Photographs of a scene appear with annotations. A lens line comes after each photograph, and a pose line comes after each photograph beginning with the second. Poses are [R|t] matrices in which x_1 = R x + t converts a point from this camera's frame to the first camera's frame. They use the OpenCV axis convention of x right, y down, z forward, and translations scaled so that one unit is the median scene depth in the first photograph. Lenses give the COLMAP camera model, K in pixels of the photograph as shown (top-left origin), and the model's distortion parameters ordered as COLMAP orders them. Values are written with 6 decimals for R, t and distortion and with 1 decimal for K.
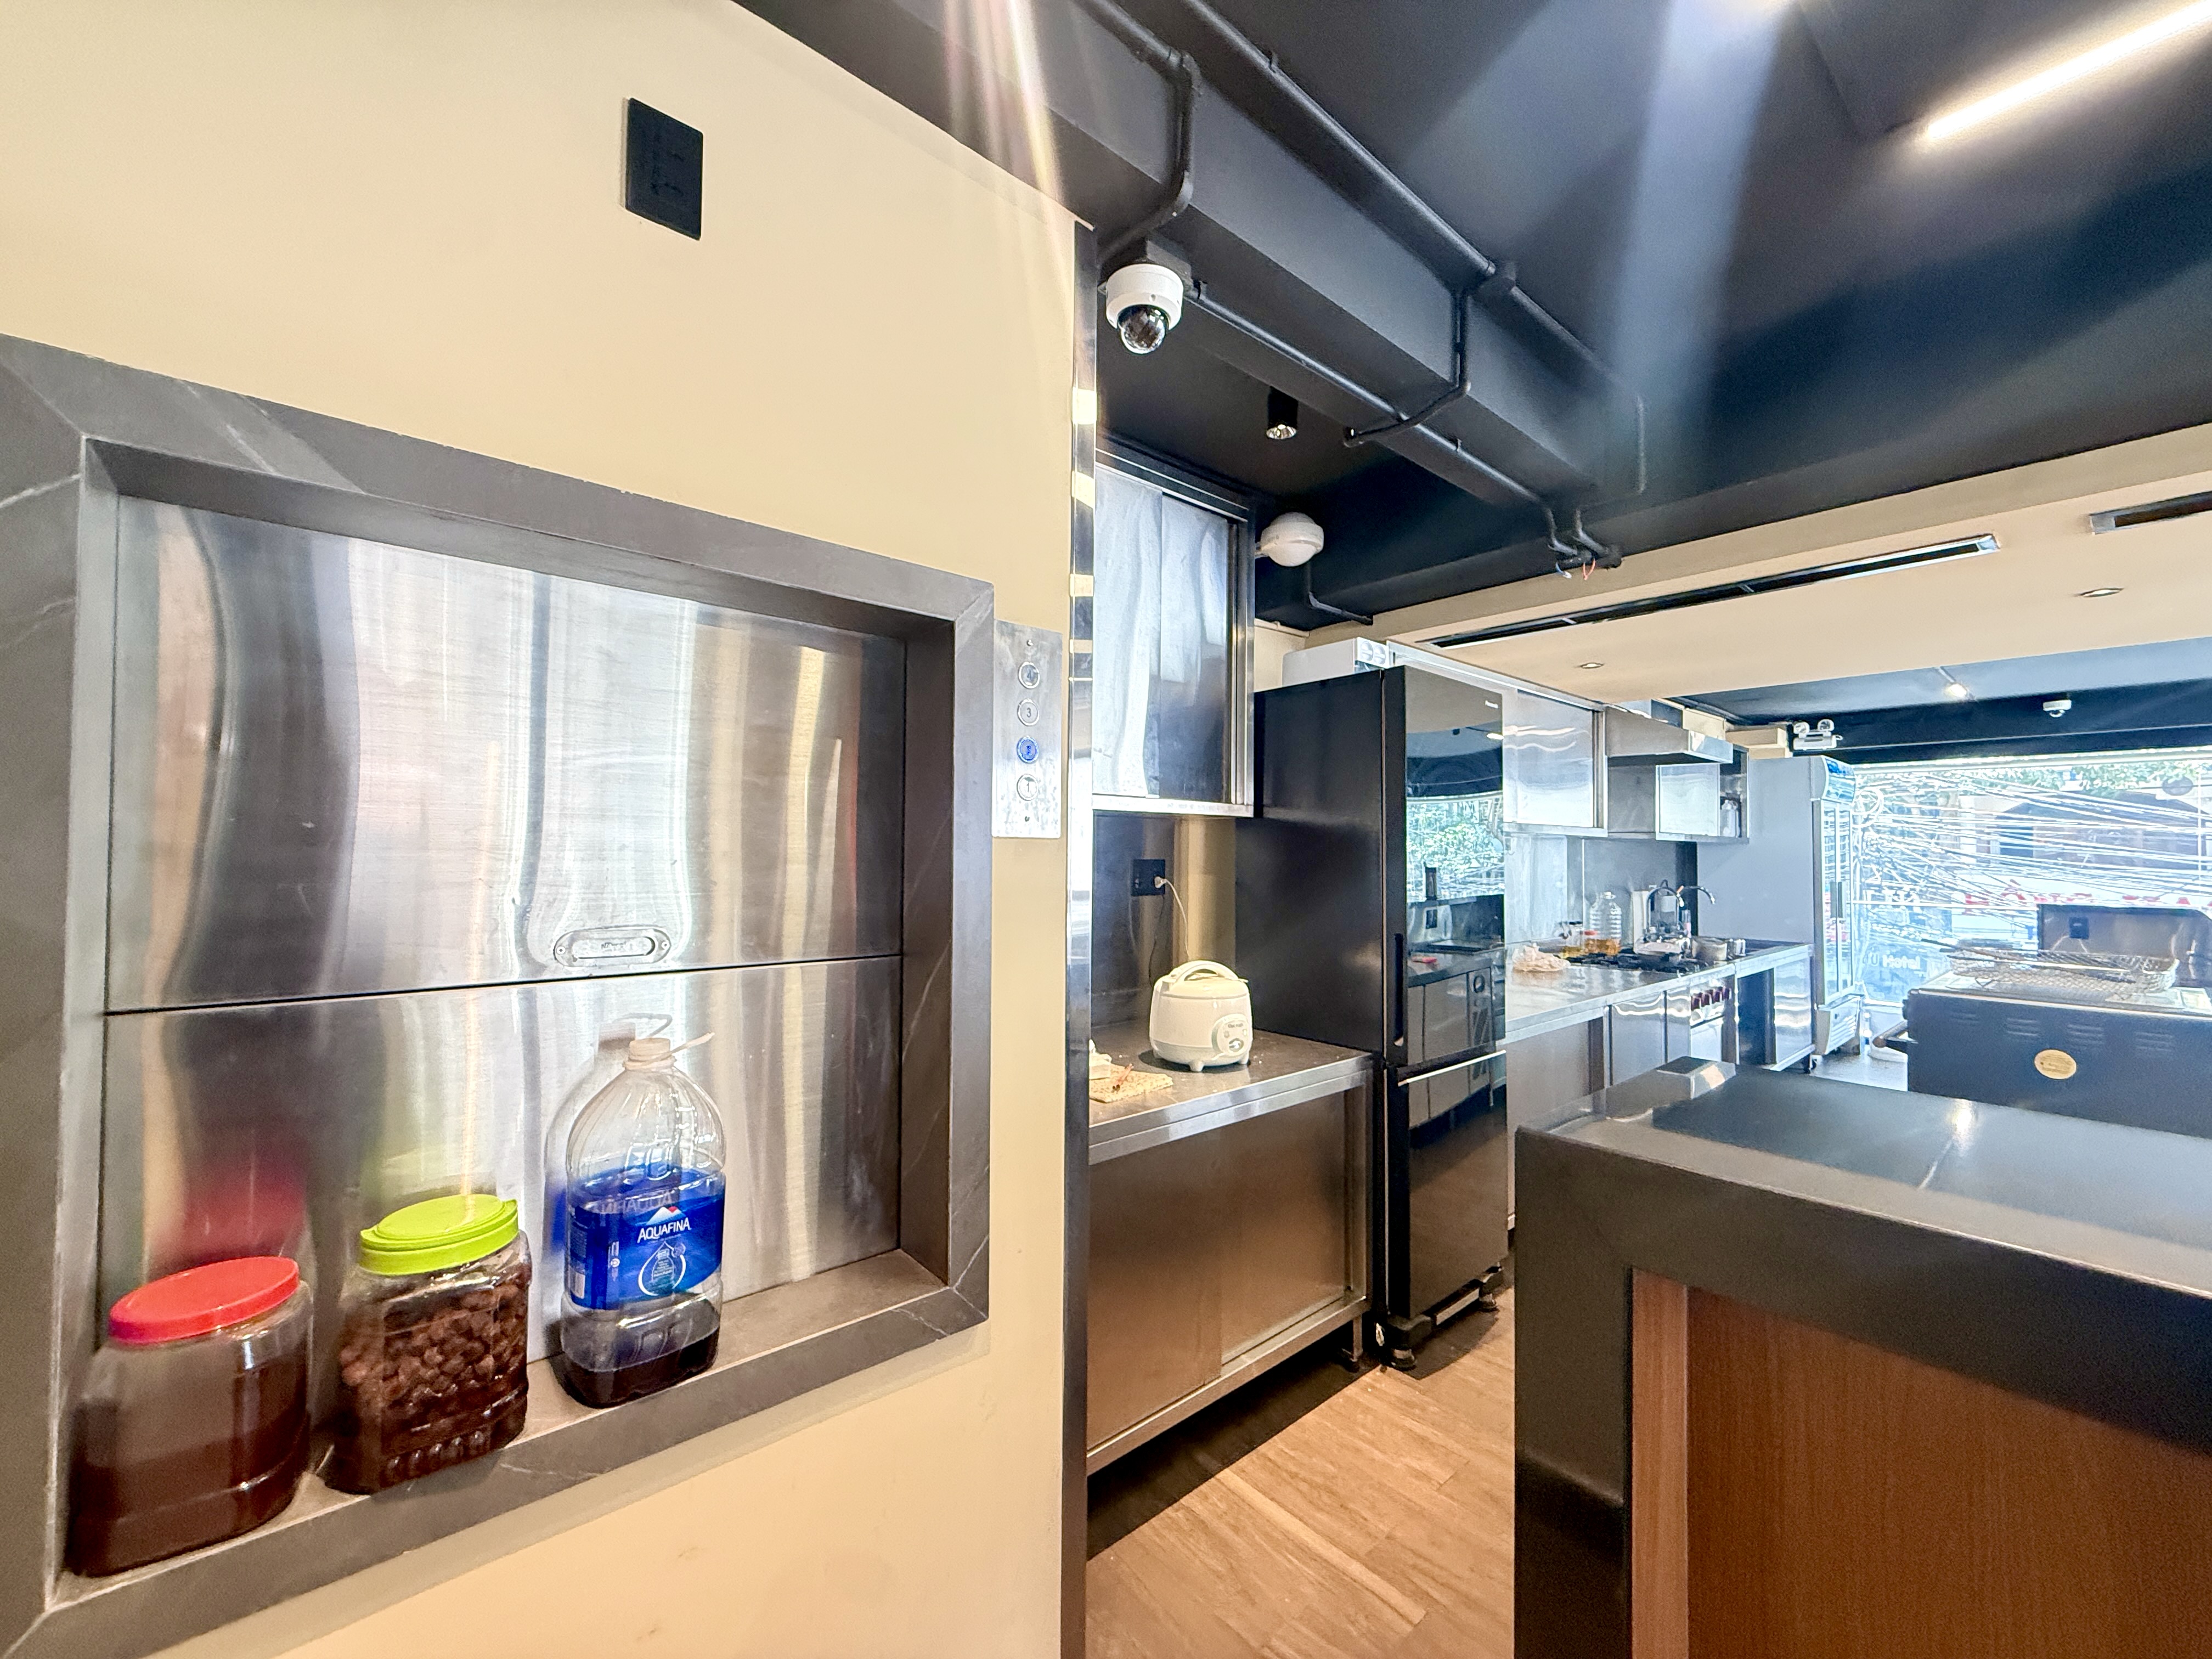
lens RADIAL K [[880.1, 0, 1108.5], [0, 880.1, 825.3], [0, 0, 1]] dist [-0.001266, 0.000556]
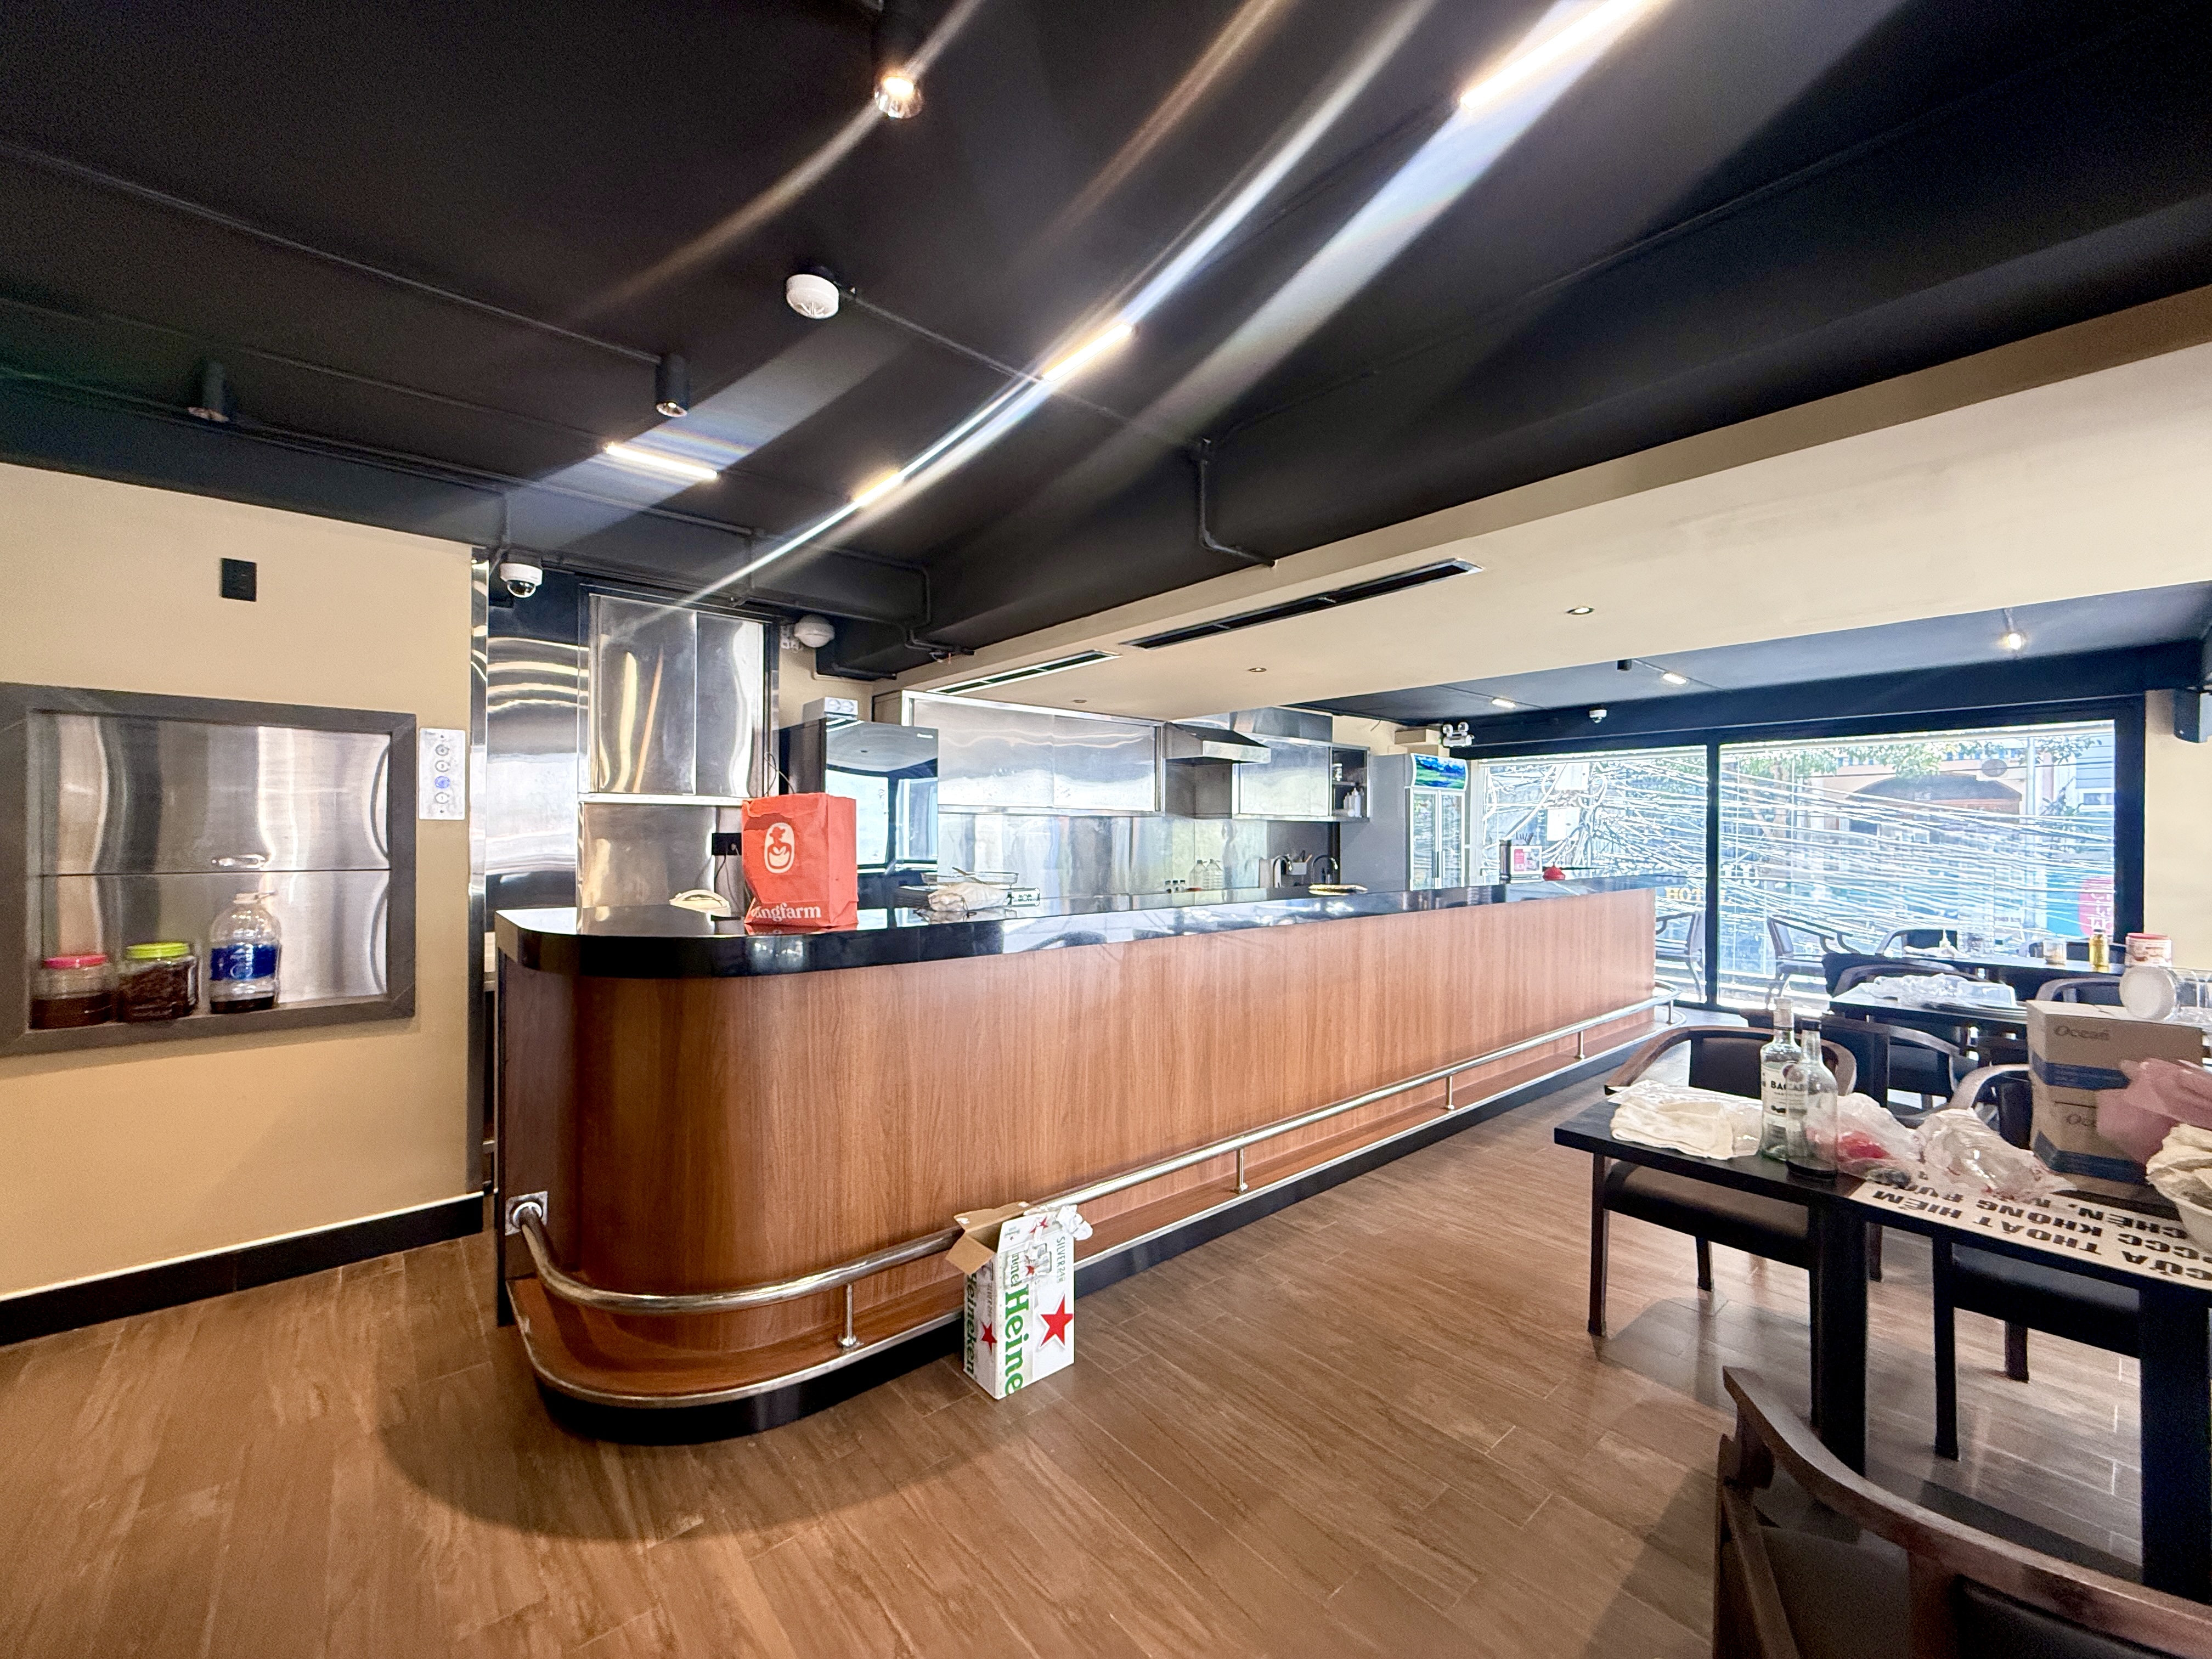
lens RADIAL K [[880.1, 0, 1109.5], [0, 880.1, 823.5], [0, 0, 1]] dist [-0.001266, 0.000556]
pose [[0.999989, -0.004464, -0.001433, 0.366452], [0.004490, 0.999820, 0.018409, -0.002354], [0.001351, -0.018415, 0.999830, -0.291778]]
